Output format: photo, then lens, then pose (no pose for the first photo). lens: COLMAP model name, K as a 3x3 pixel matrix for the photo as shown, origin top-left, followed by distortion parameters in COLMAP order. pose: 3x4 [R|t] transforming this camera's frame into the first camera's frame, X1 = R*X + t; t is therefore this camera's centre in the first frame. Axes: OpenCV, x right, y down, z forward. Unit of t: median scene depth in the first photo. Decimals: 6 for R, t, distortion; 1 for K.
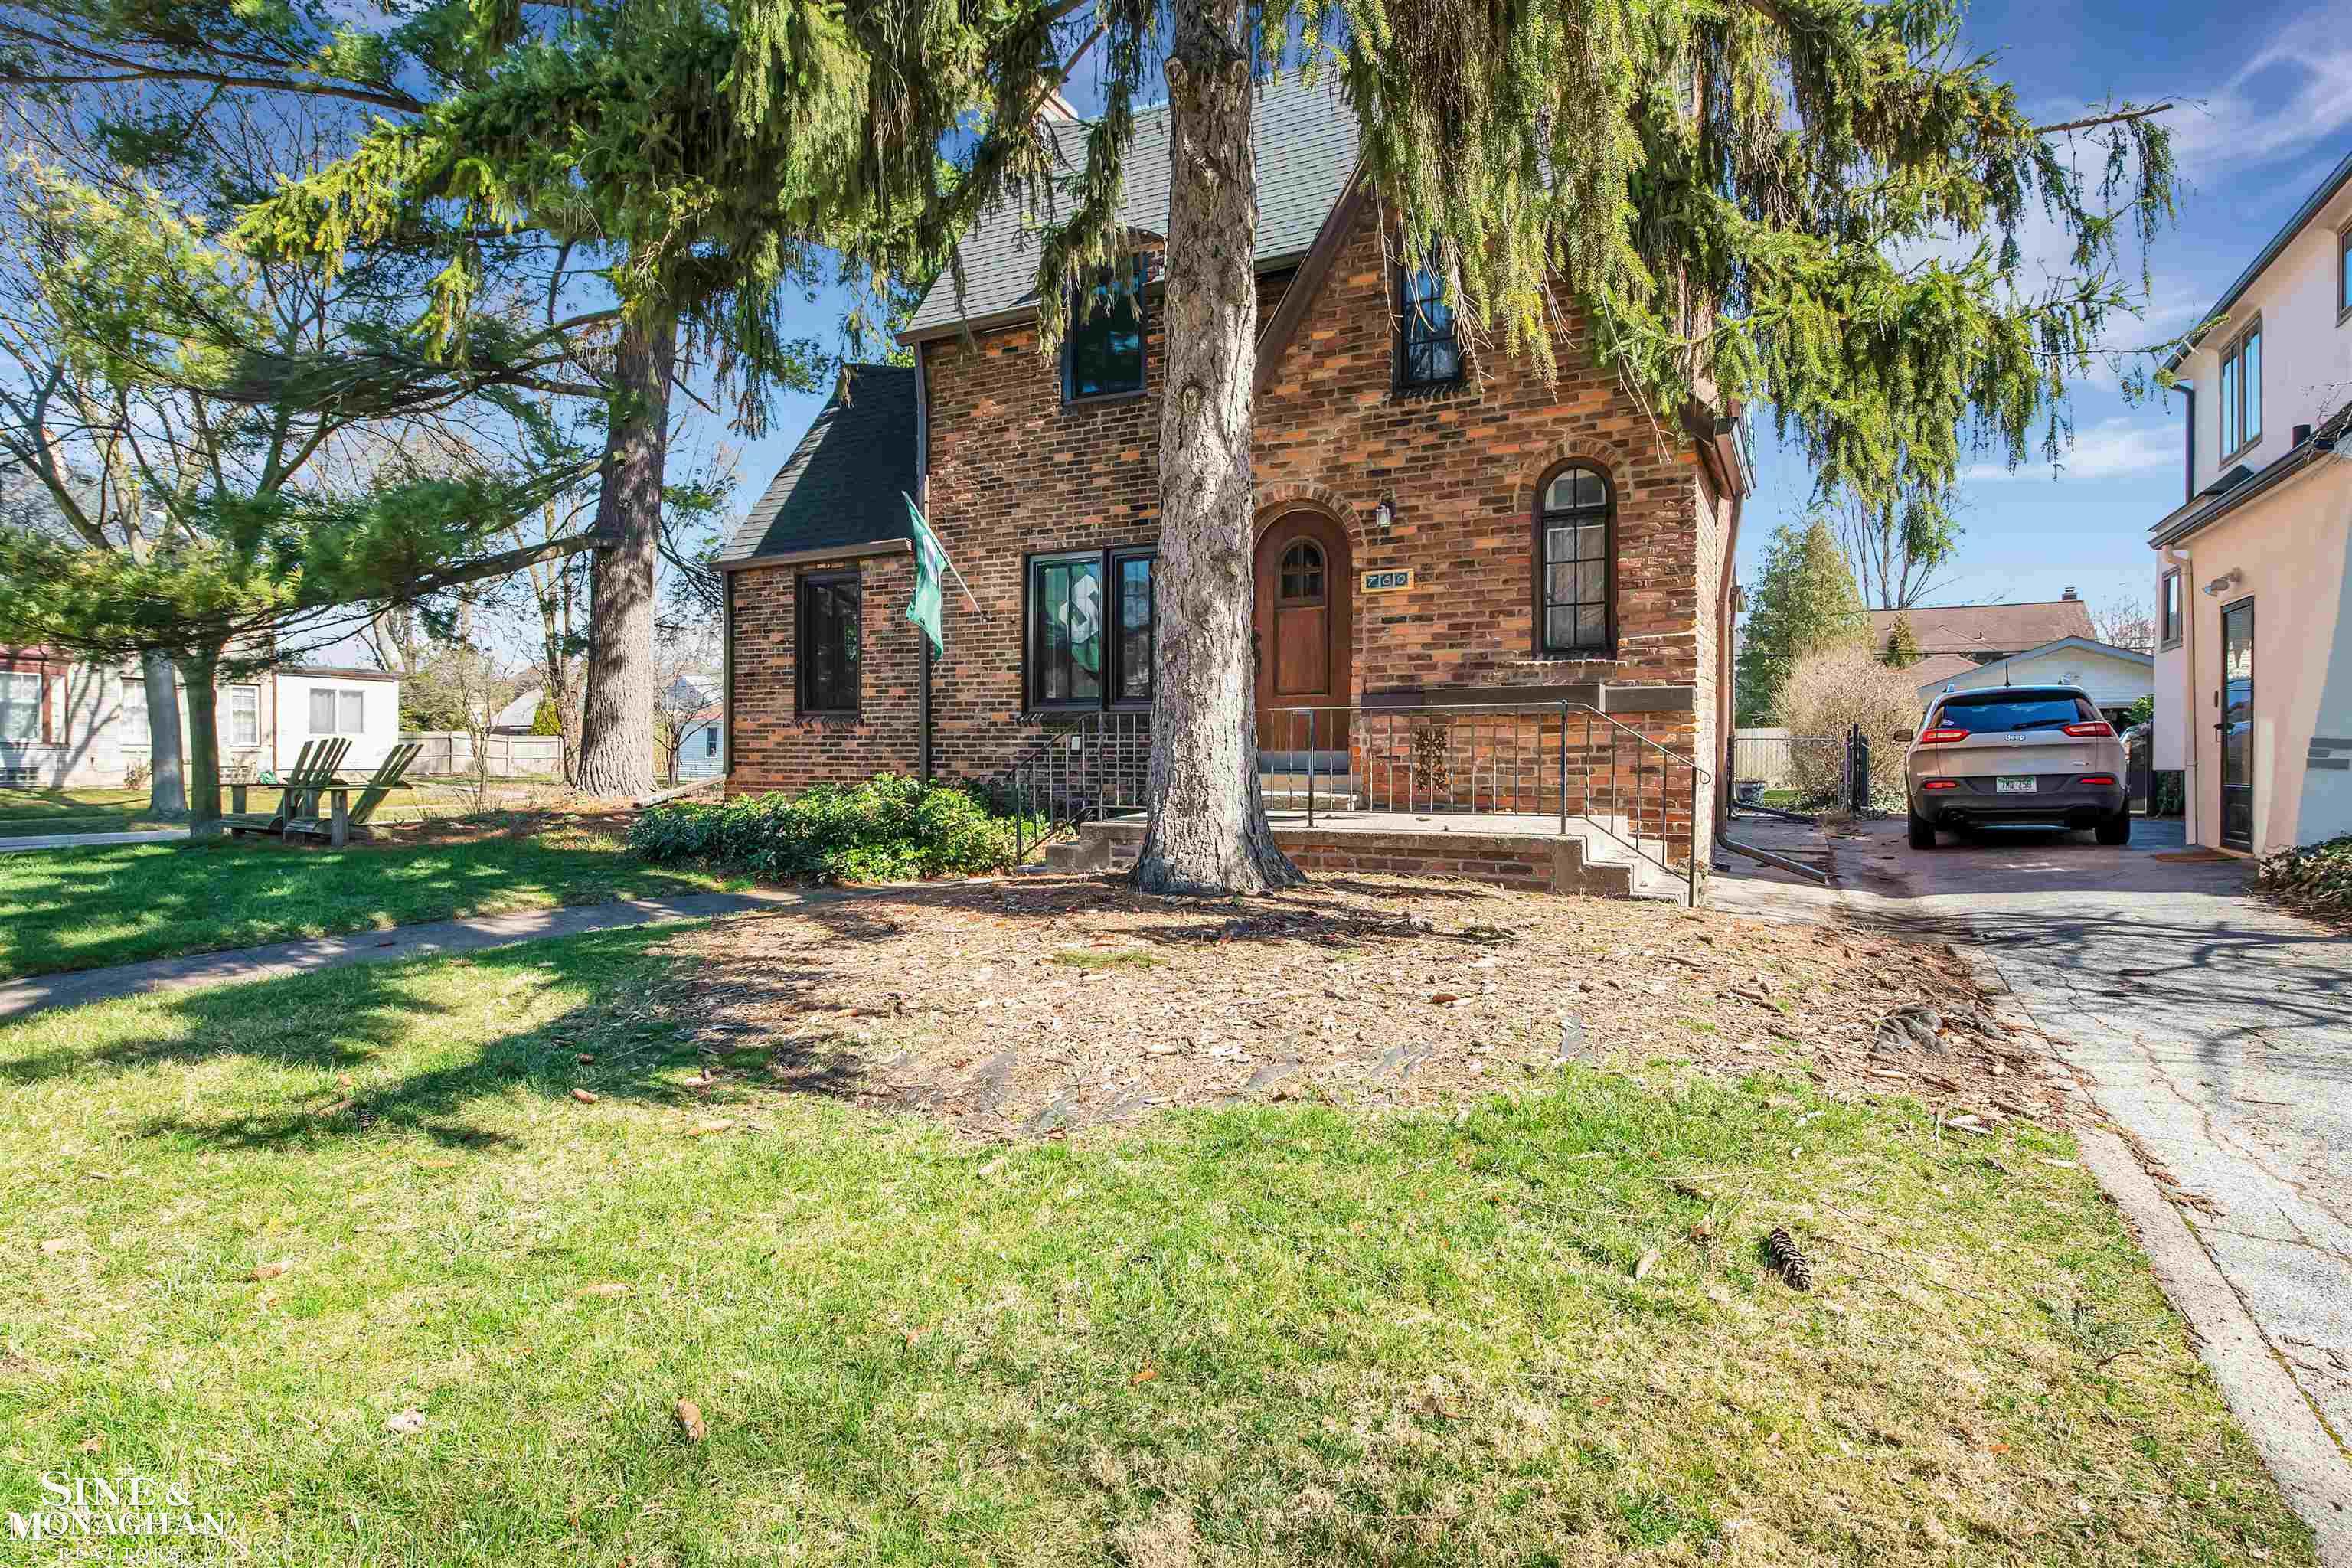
lens RADIAL K [[1264.6, 0, 1175.5], [0, 1264.6, 774.9], [0, 0, 1]] dist [0.000213, 0.000298]
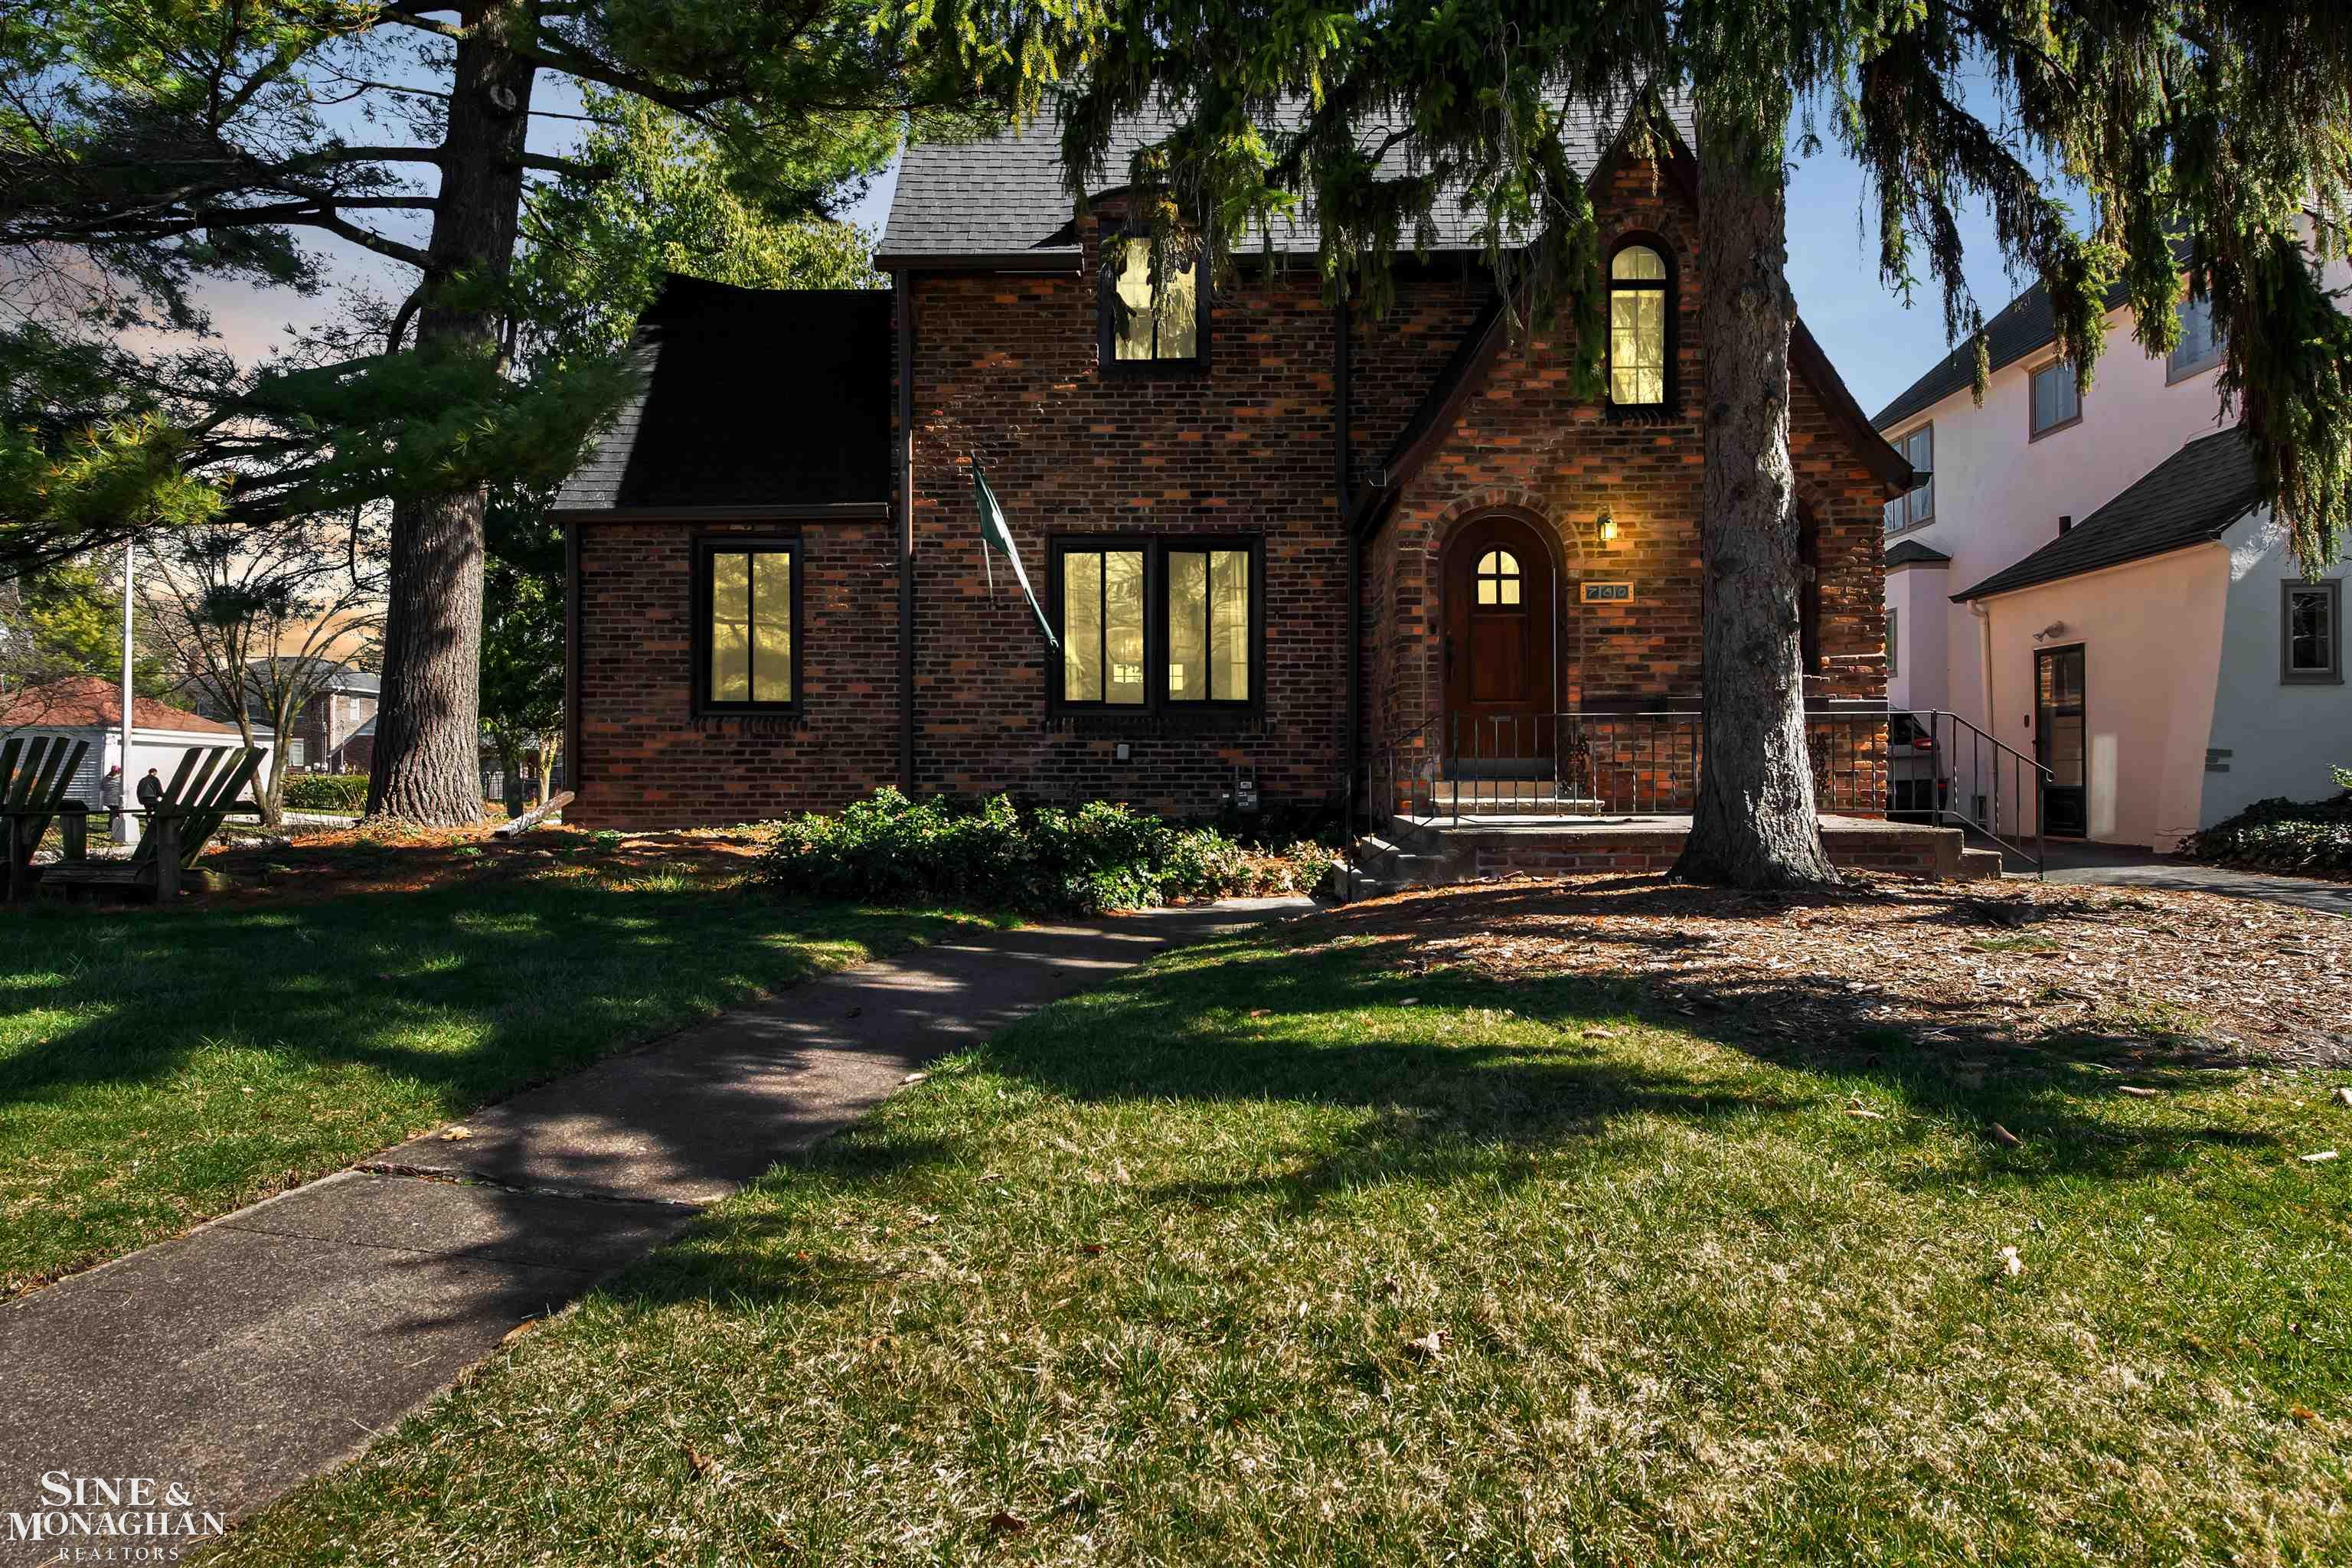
lens RADIAL K [[1366.8, 0, 1176.2], [0, 1366.8, 780.5], [0, 0, 1]] dist [0.003525, 0.000219]
pose [[0.881516, -0.003424, 0.472142, -0.634907], [0.010566, 0.999866, -0.012478, 0.009539], [-0.472036, 0.015988, 0.881434, 0.174207]]
